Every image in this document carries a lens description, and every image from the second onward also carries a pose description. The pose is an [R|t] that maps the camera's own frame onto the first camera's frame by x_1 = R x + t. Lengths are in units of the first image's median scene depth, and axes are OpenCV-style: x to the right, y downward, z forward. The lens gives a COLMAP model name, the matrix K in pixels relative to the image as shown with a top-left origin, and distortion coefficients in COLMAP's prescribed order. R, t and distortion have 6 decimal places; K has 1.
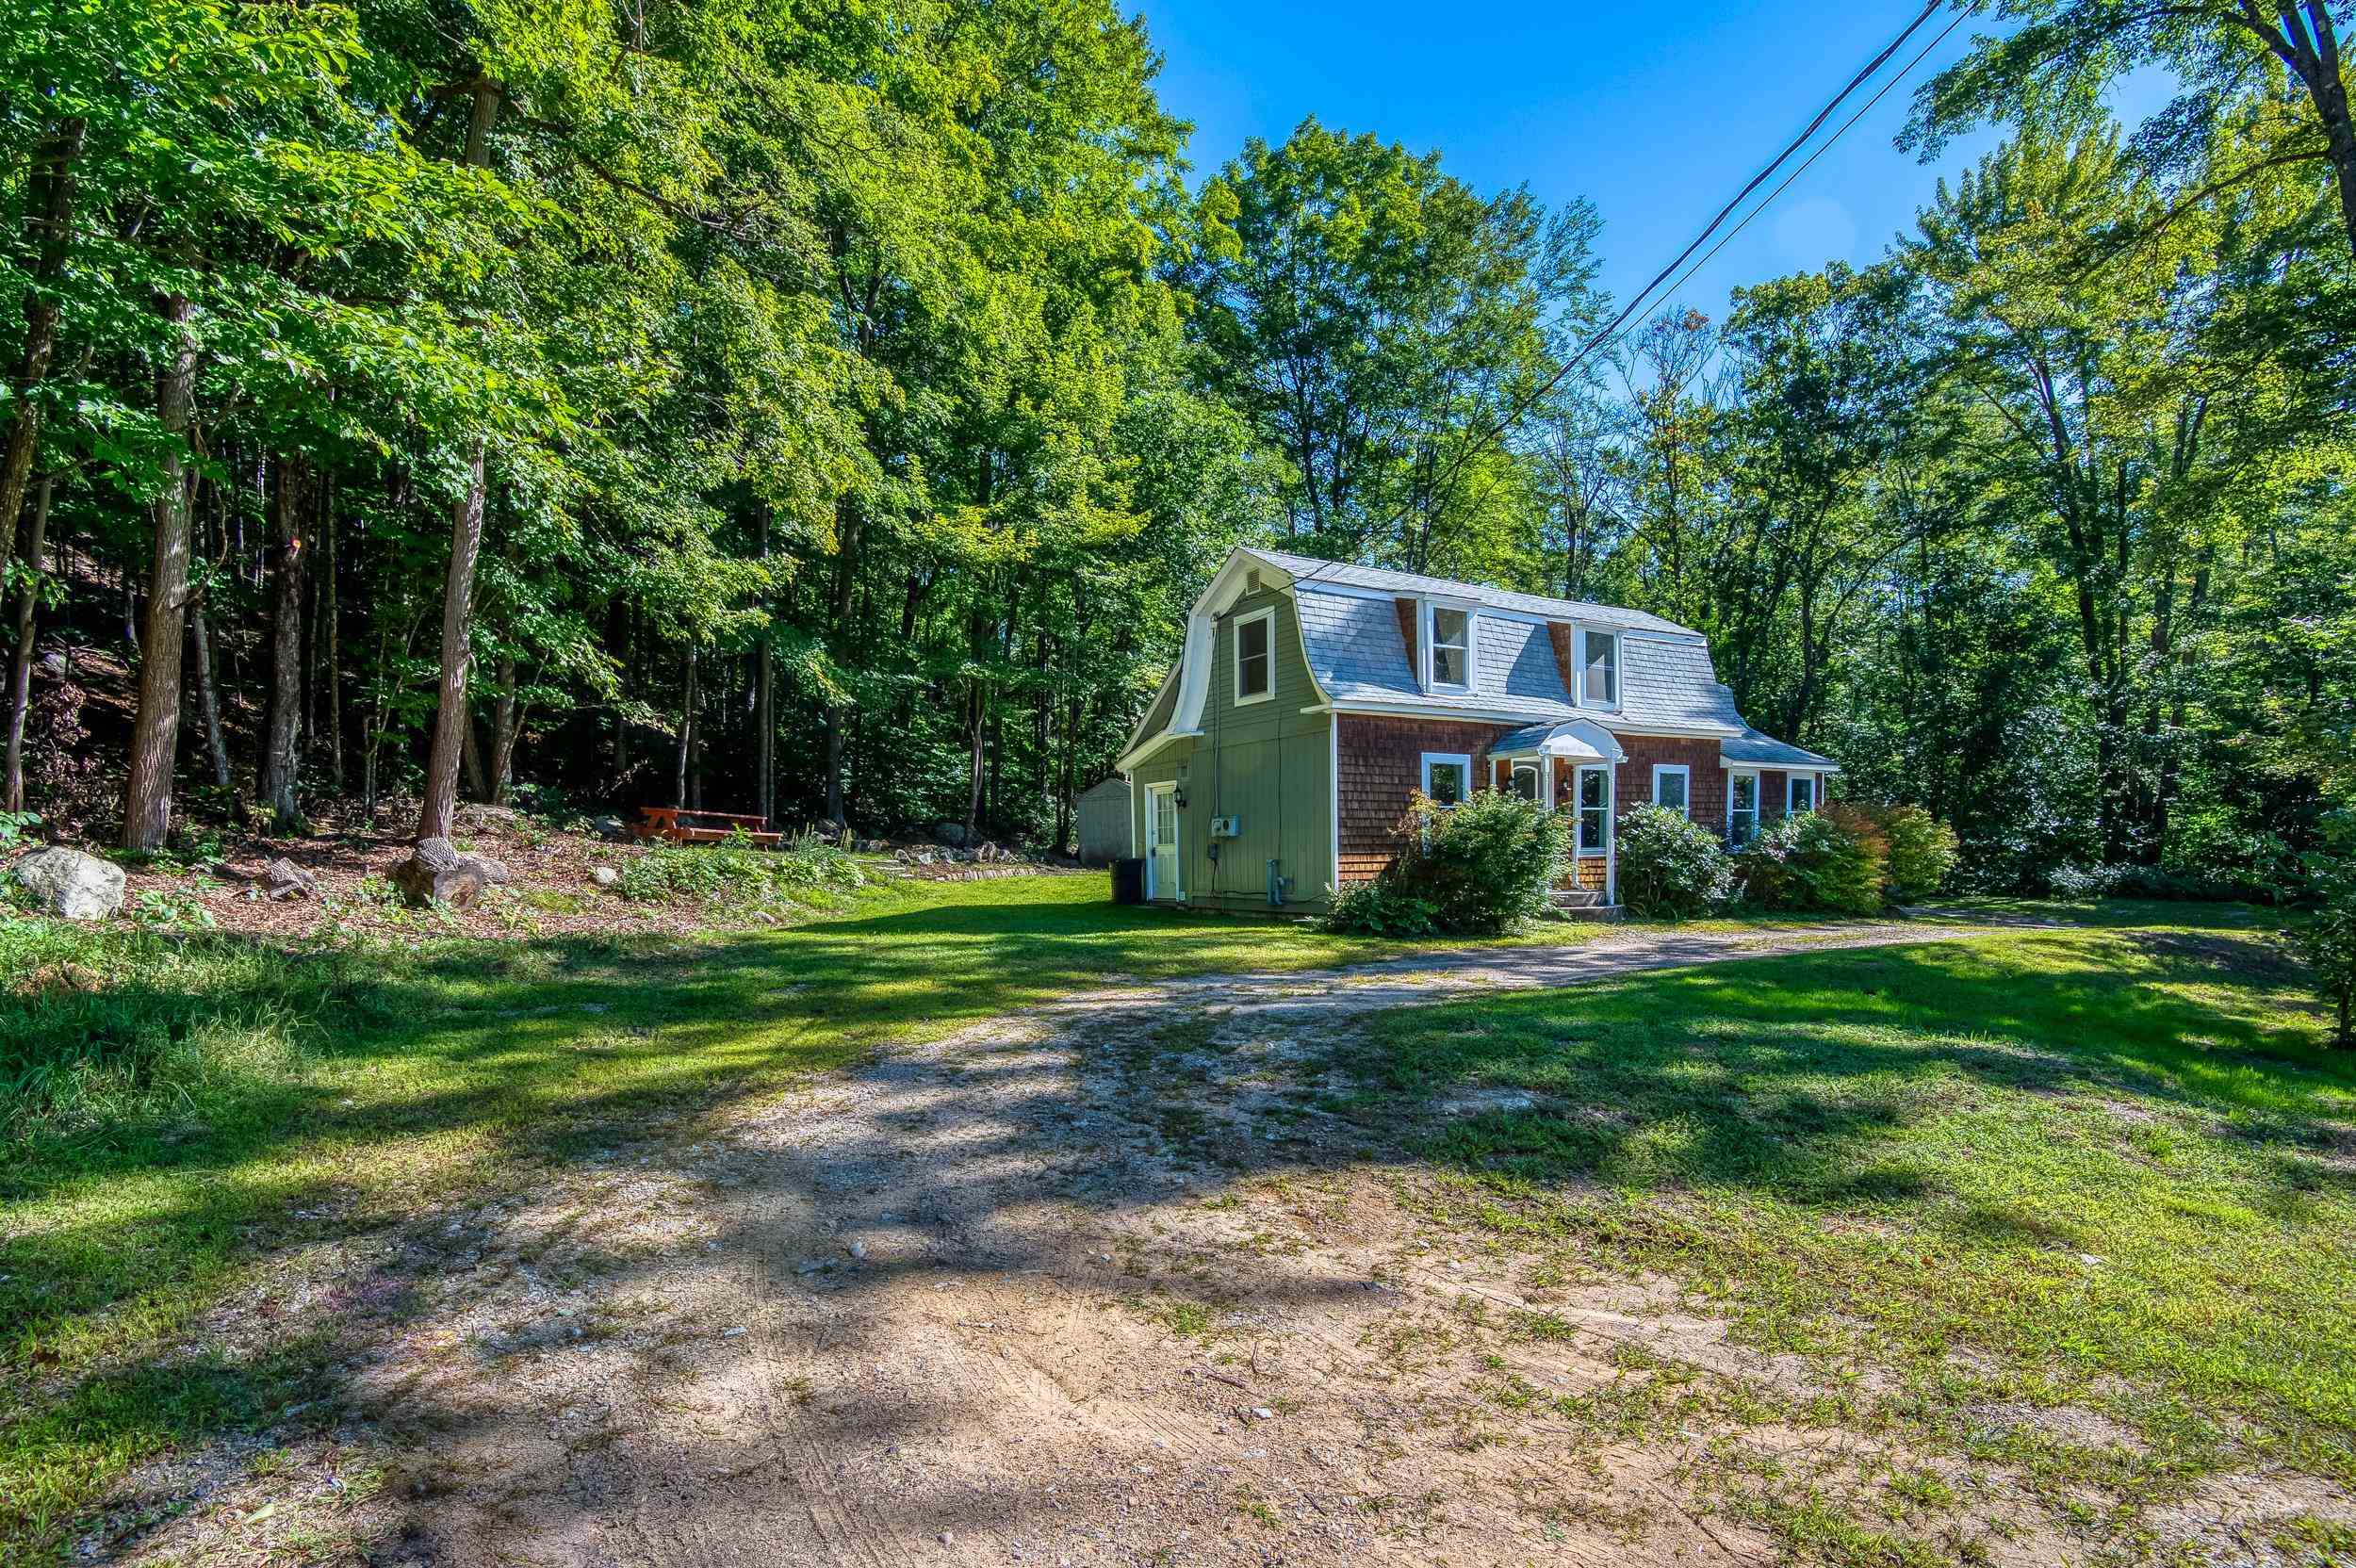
lens RADIAL K [[1141.9, 0, 1180.2], [0, 1141.9, 888.1], [0, 0, 1]] dist [0.002307, -0.017569]
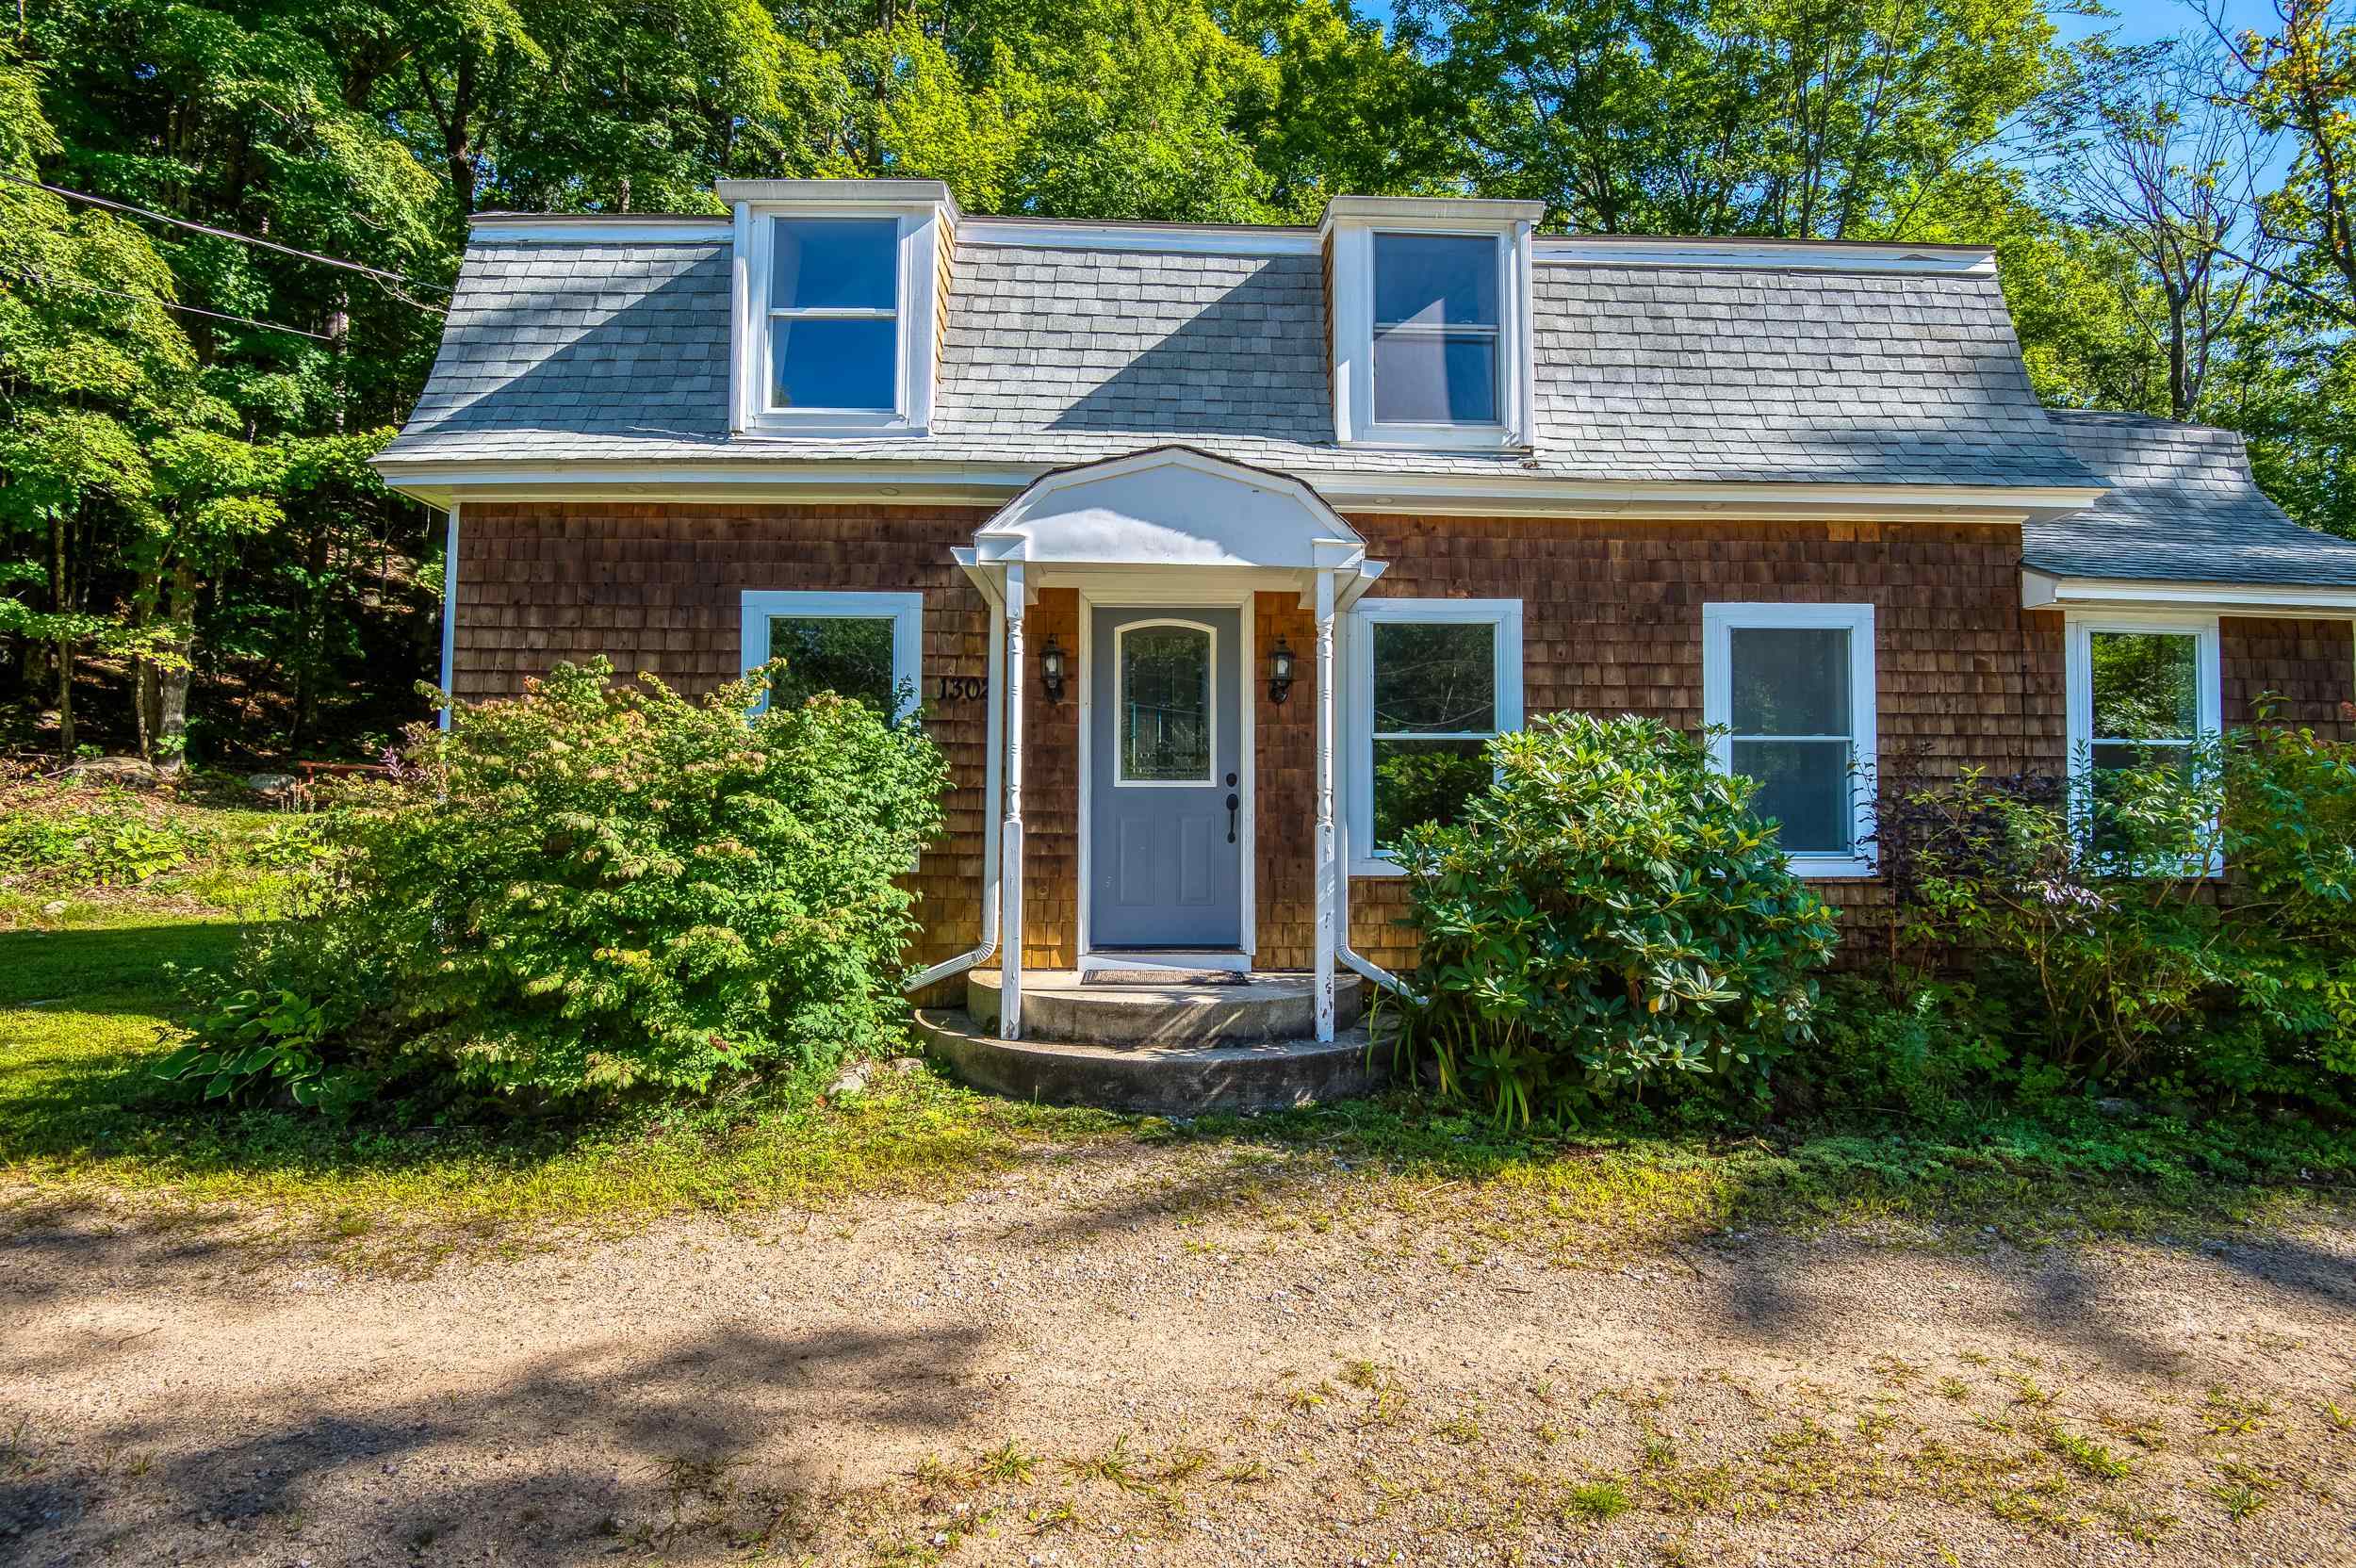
lens RADIAL K [[1113.7, 0, 1179.0], [0, 1113.7, 768.1], [0, 0, 1]] dist [-0.003198, -0.032703]
pose [[0.856162, -0.005192, -0.516681, 0.474521], [-0.033215, 0.997328, -0.065060, -0.035938], [0.515638, 0.072864, 0.853703, 0.681605]]
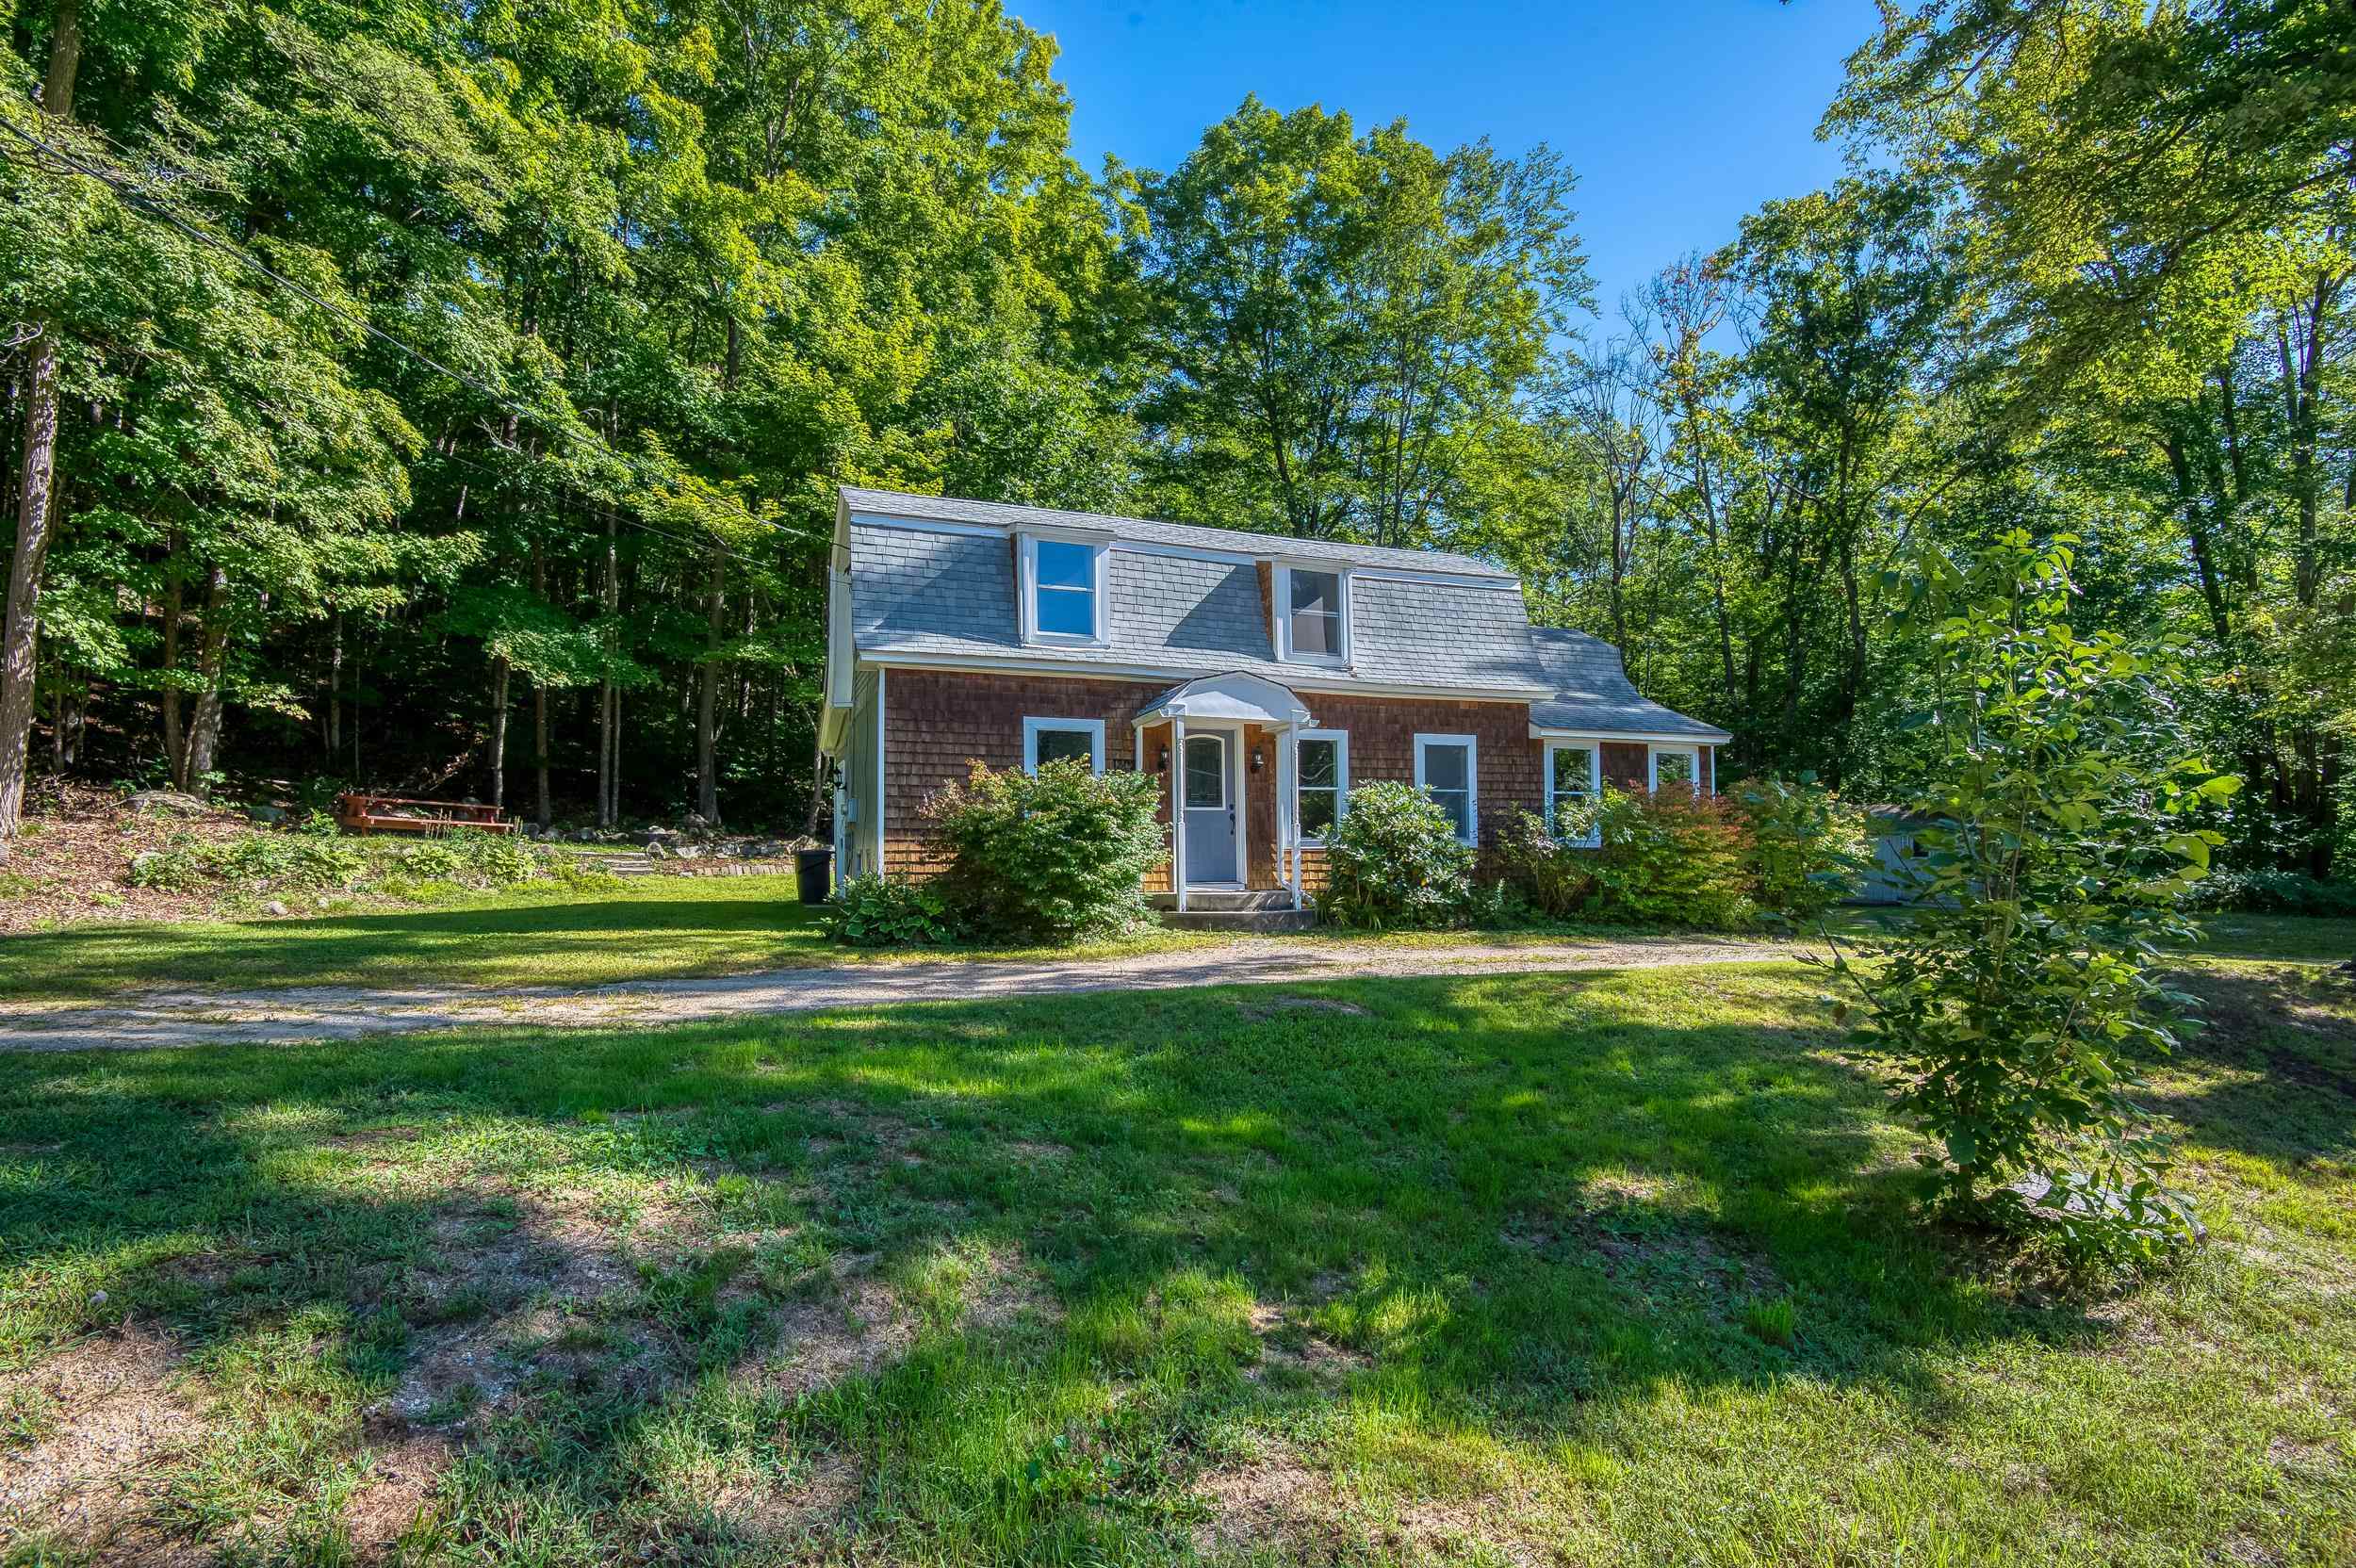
lens RADIAL K [[1100.2, 0, 1178.0], [0, 1100.2, 784.0], [0, 0, 1]] dist [0.000117, -0.019896]
pose [[0.982548, -0.006990, -0.185880, 0.415850], [-0.011404, 0.995150, -0.097705, 0.003449], [0.185661, 0.098120, 0.977703, 0.235330]]
